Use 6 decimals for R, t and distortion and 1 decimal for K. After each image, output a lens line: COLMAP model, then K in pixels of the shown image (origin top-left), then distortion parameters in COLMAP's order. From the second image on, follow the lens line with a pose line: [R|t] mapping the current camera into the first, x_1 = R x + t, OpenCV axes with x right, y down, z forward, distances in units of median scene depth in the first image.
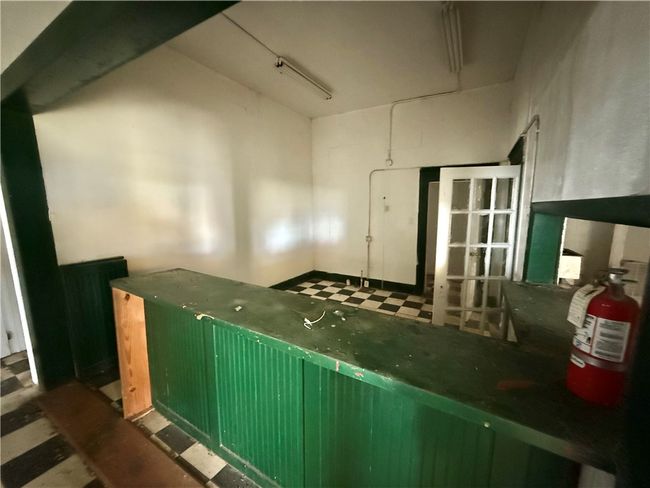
lens RADIAL K [[258.7, 0, 325.4], [0, 258.7, 242.0], [0, 0, 1]] dist [-0.003865, 0.000643]
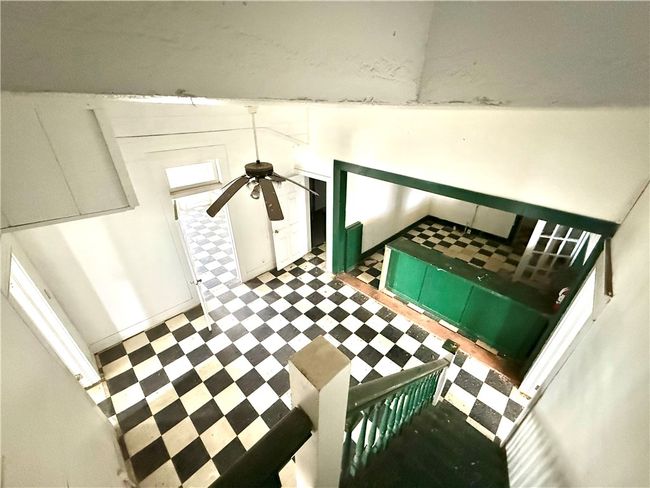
lens RADIAL K [[258.7, 0, 326.3], [0, 258.7, 244.2], [0, 0, 1]] dist [-0.003865, 0.000643]
pose [[0.967575, 0.133469, -0.214442, -0.313205], [-0.044173, 0.925319, 0.376609, -0.300012], [0.248693, -0.354924, 0.901211, -0.556146]]
